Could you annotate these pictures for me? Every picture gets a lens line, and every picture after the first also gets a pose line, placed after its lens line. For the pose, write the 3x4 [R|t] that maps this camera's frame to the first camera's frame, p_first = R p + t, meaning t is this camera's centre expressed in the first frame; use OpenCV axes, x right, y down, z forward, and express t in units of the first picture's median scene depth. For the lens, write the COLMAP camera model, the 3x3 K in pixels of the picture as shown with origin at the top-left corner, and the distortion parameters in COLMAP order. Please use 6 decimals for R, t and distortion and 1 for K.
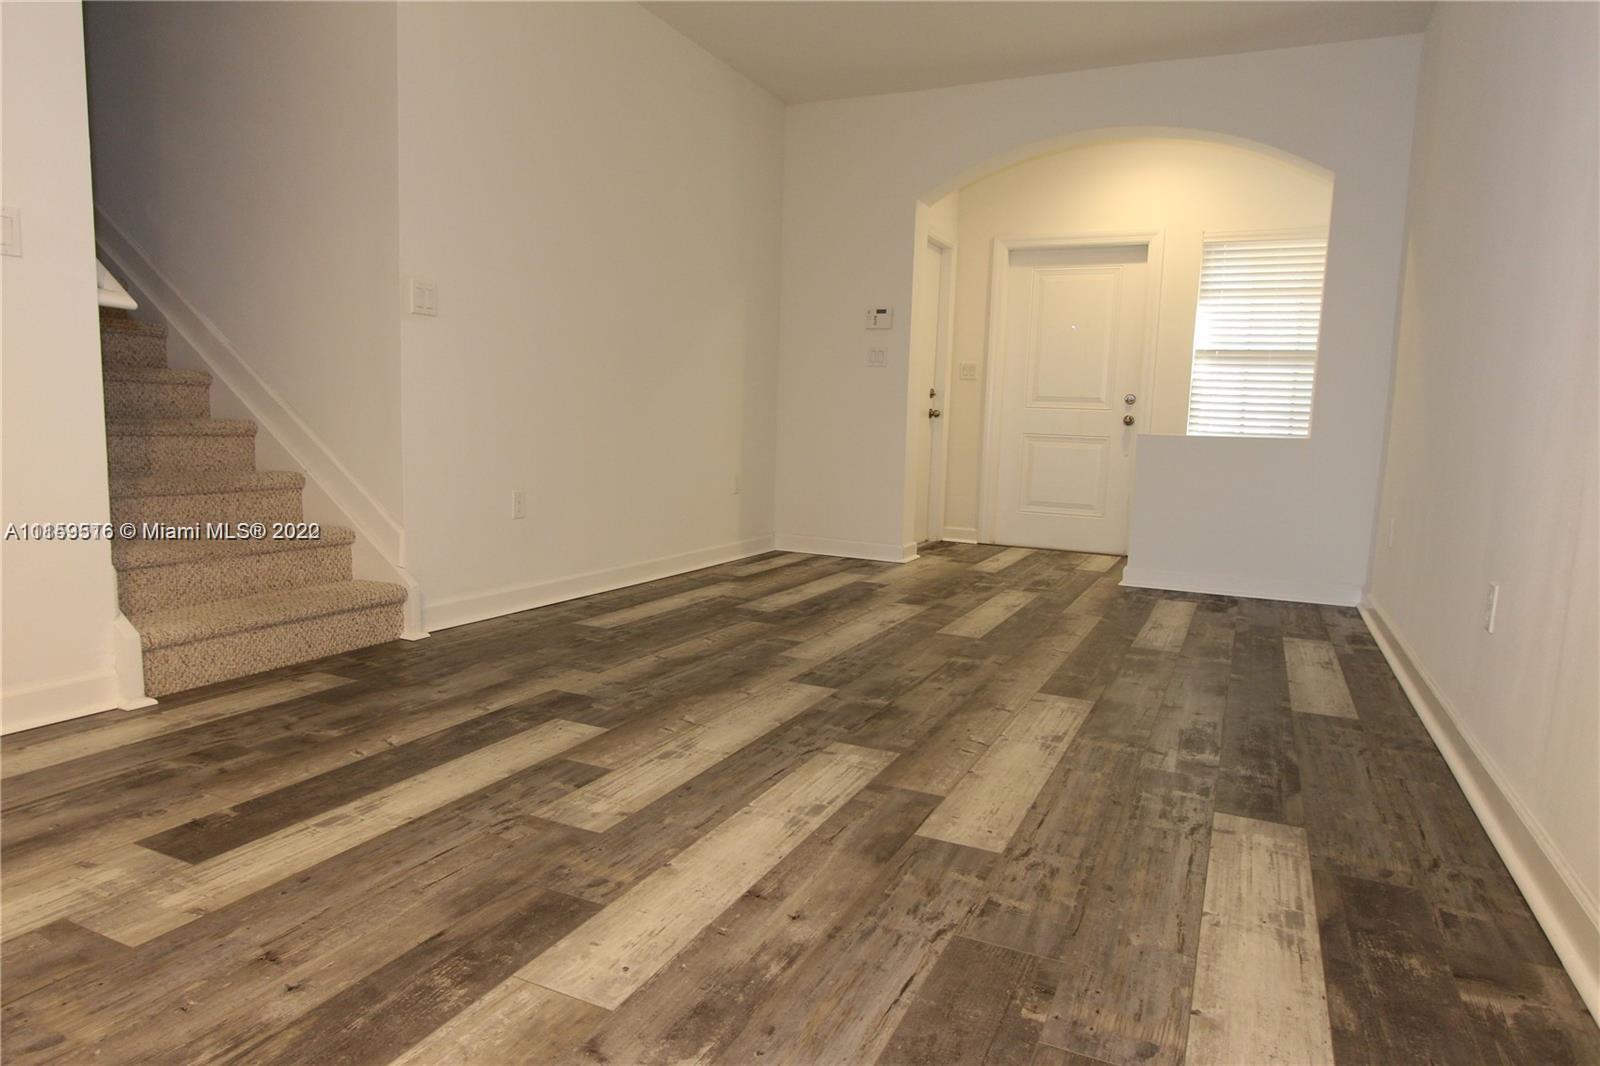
lens RADIAL K [[982.7, 0, 798.0], [0, 982.7, 538.6], [0, 0, 1]] dist [0.007113, 0.001783]
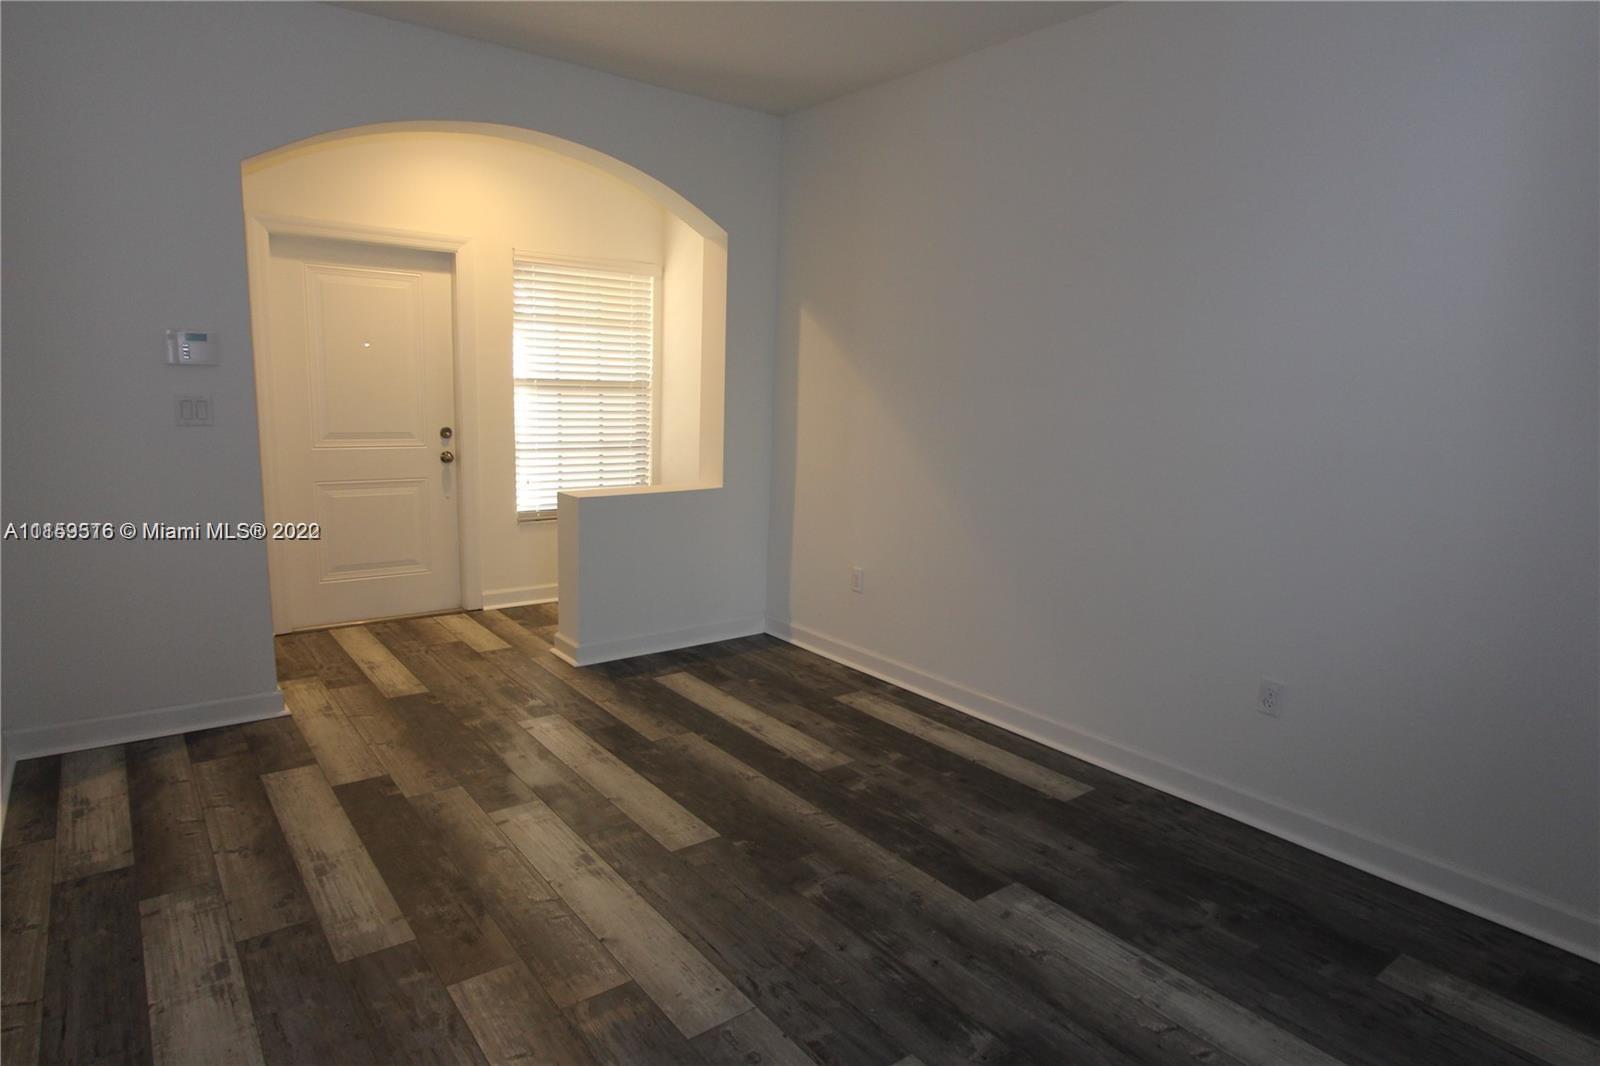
lens RADIAL K [[912.9, 0, 799.5], [0, 912.9, 527.2], [0, 0, 1]] dist [-0.004117, 0.000298]
pose [[0.461748, -0.159710, 0.872515, -0.856360], [0.092003, 0.986975, 0.131972, -0.519971], [-0.882227, 0.019336, 0.470427, 1.356823]]
